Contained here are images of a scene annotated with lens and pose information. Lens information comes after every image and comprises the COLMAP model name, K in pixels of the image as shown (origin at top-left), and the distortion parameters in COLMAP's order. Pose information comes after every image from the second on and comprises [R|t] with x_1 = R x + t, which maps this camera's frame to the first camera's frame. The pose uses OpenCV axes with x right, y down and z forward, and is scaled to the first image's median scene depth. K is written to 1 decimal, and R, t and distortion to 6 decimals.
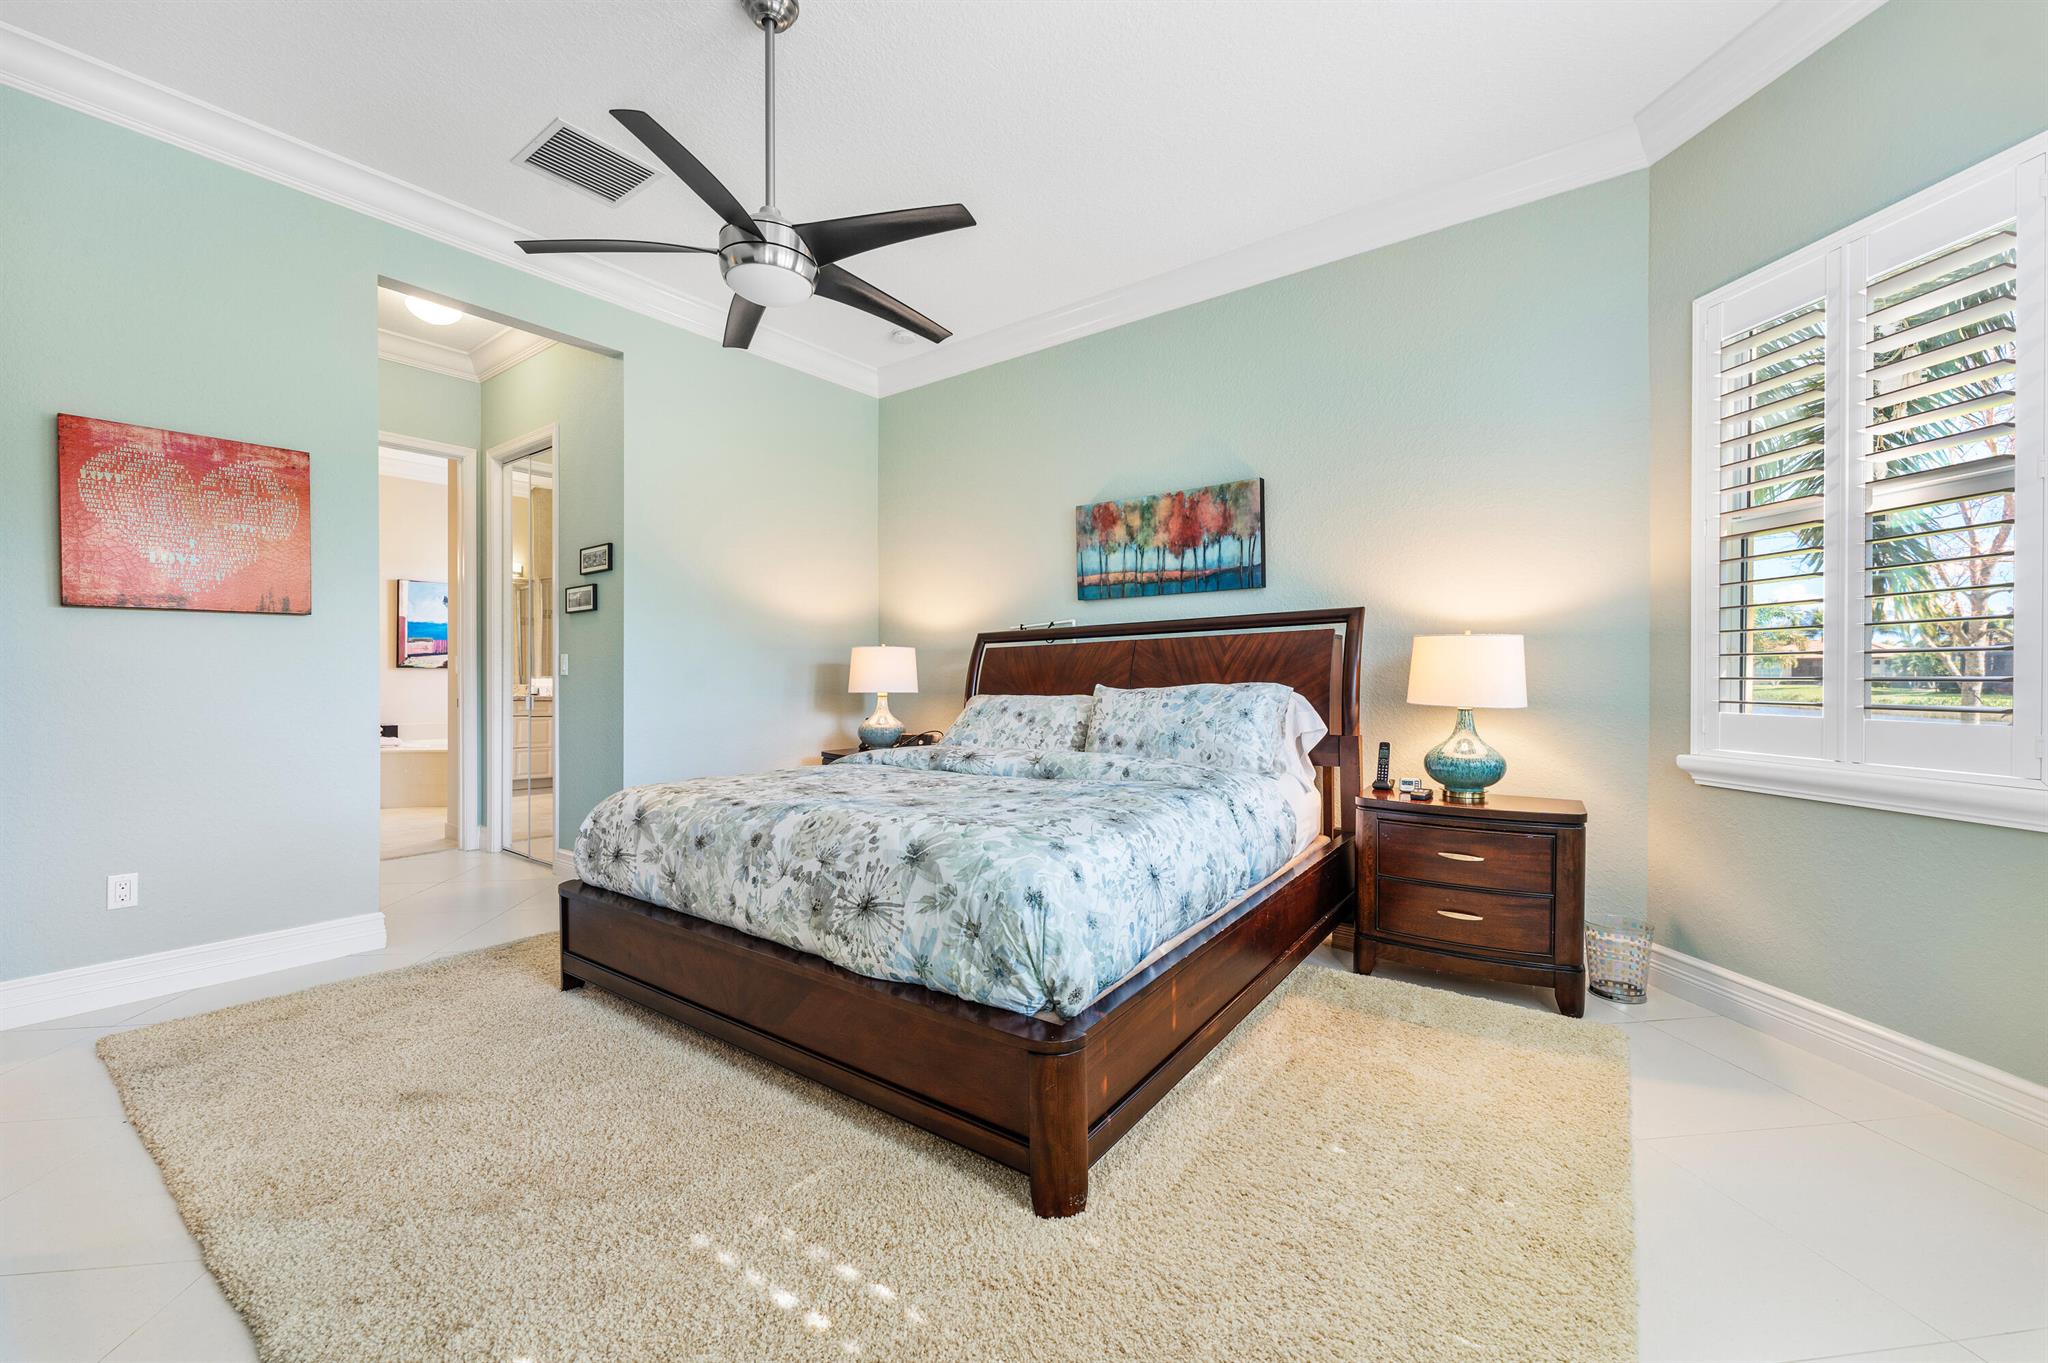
lens RADIAL K [[821.6, 0, 1026.4], [0, 821.6, 683.6], [0, 0, 1]] dist [-0.012346, 0.000368]
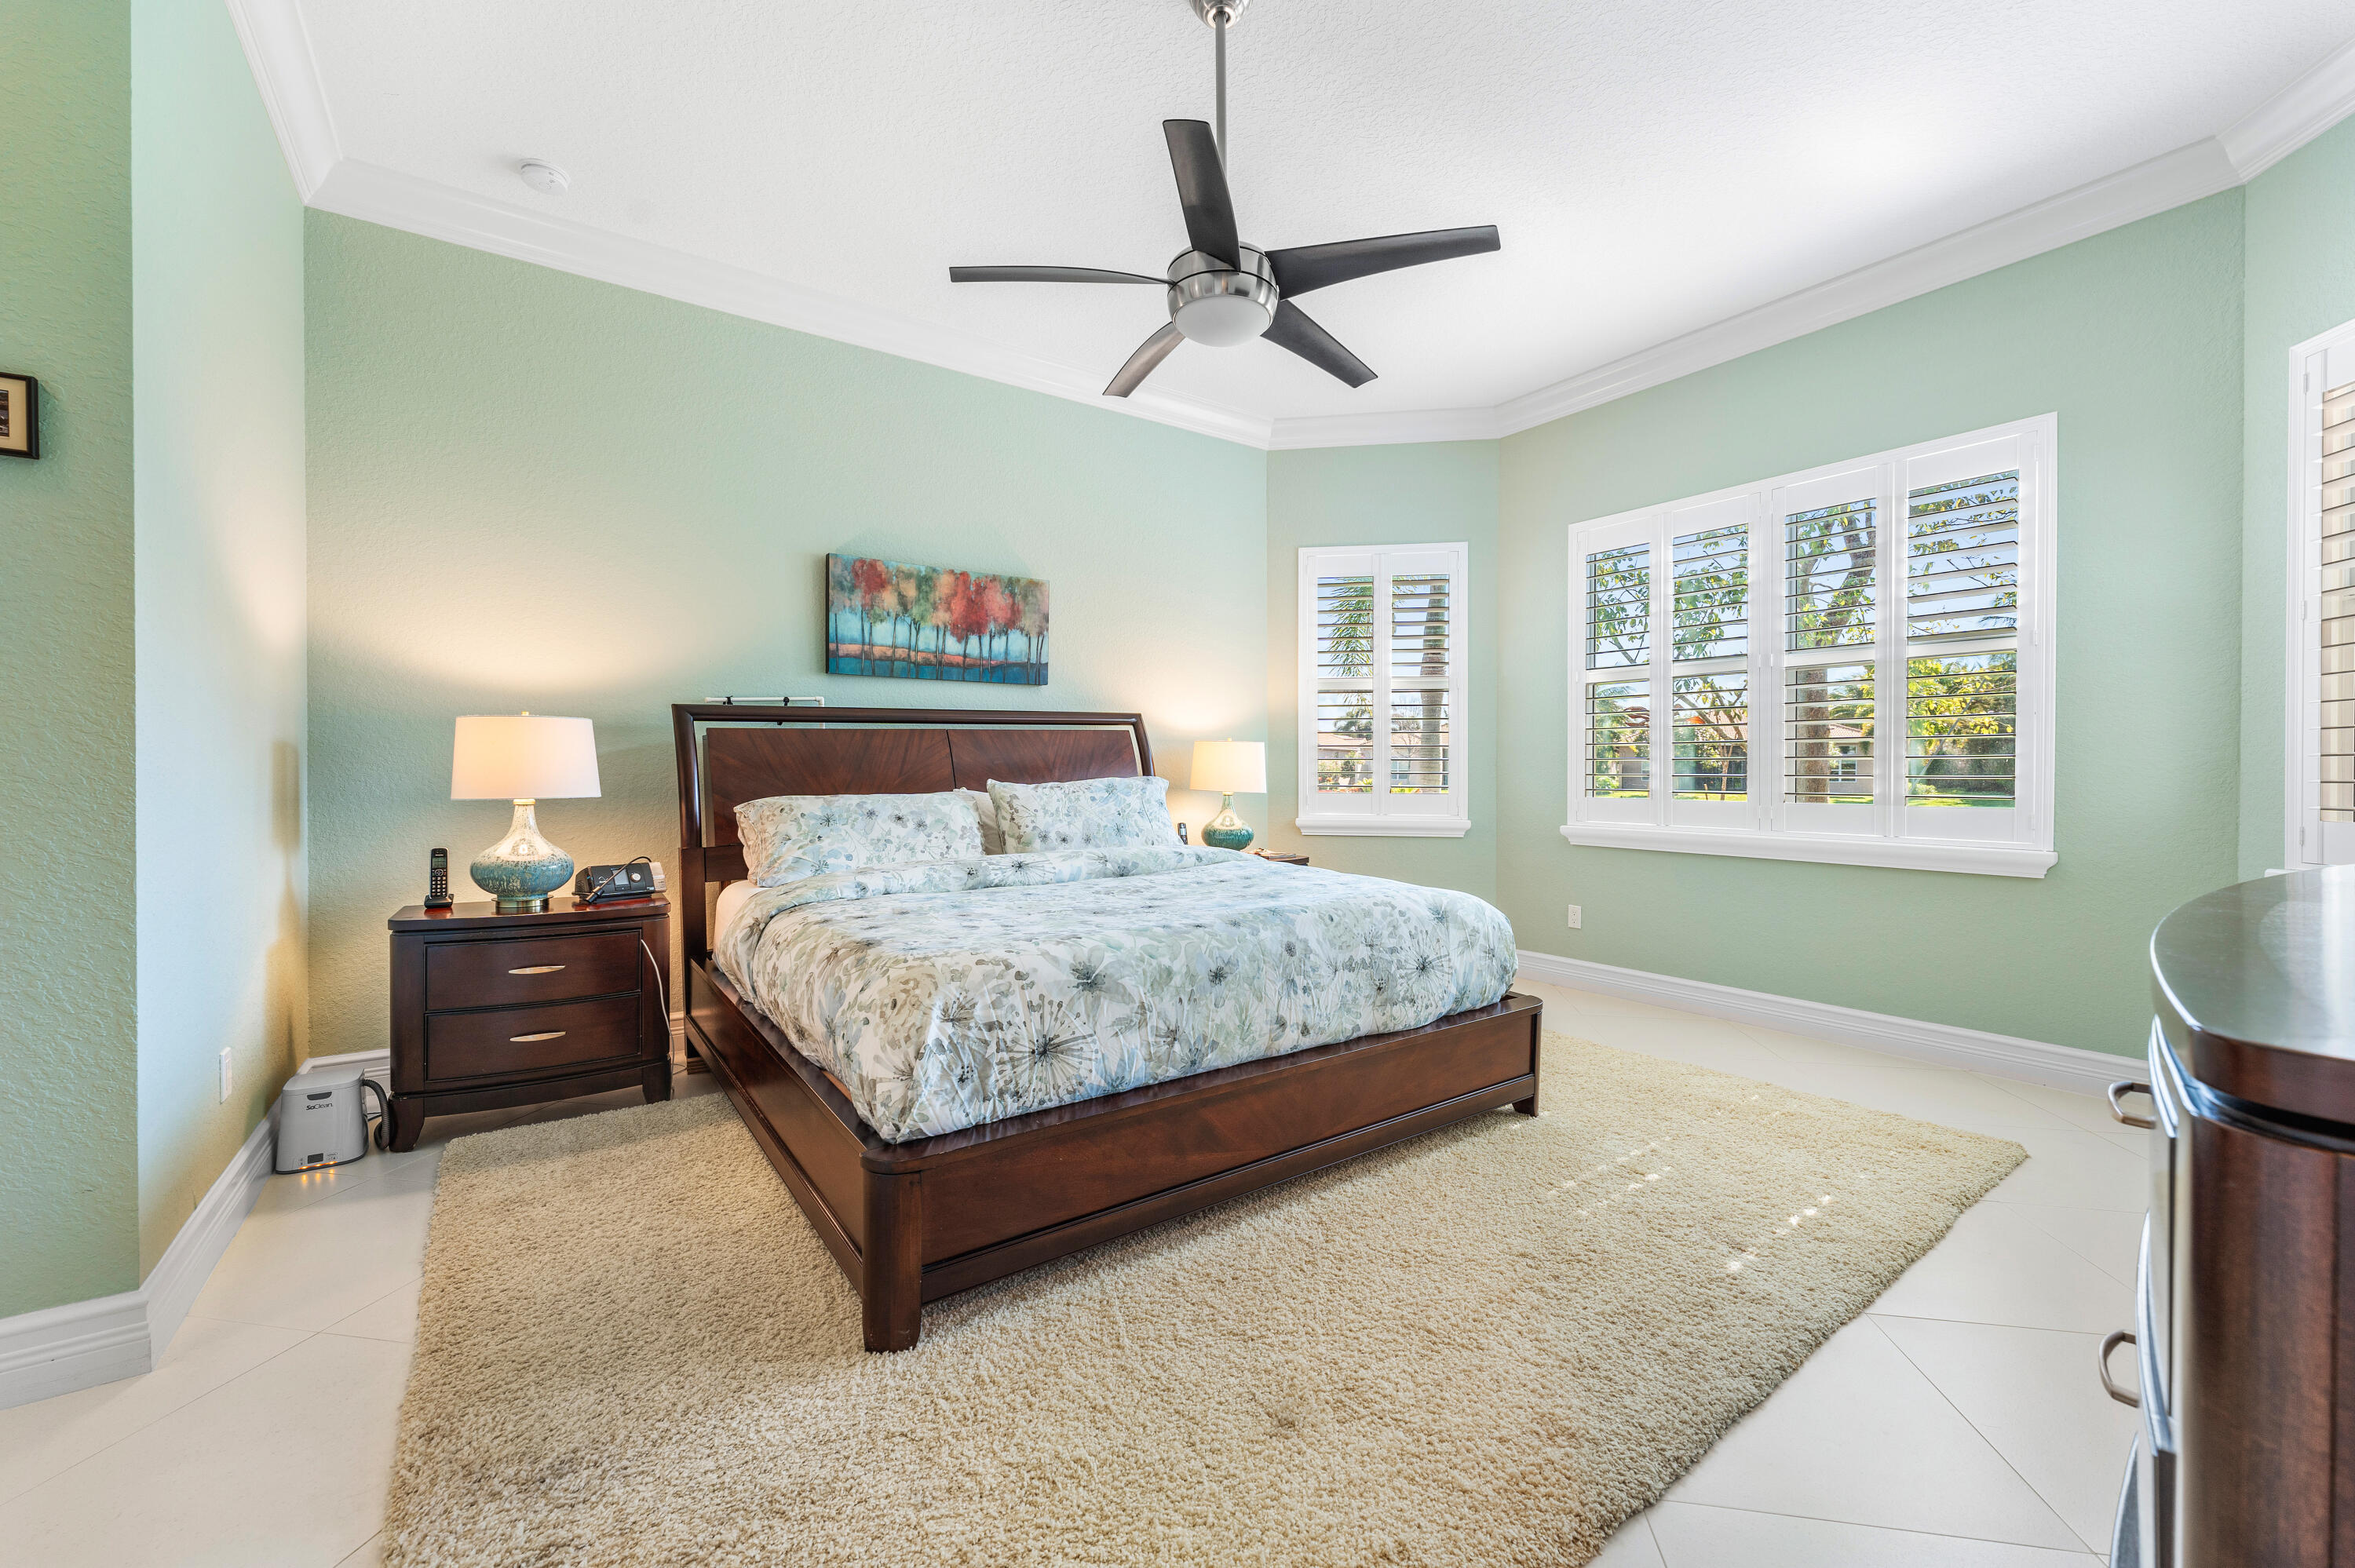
lens RADIAL K [[950.2, 0, 1186.4], [0, 950.2, 778.6], [0, 0, 1]] dist [0.007163, -0.001629]
pose [[0.296963, -0.006408, 0.954867, -0.795904], [0.003794, 0.999978, 0.005531, -0.004339], [-0.954881, 0.001980, 0.296981, 0.455715]]
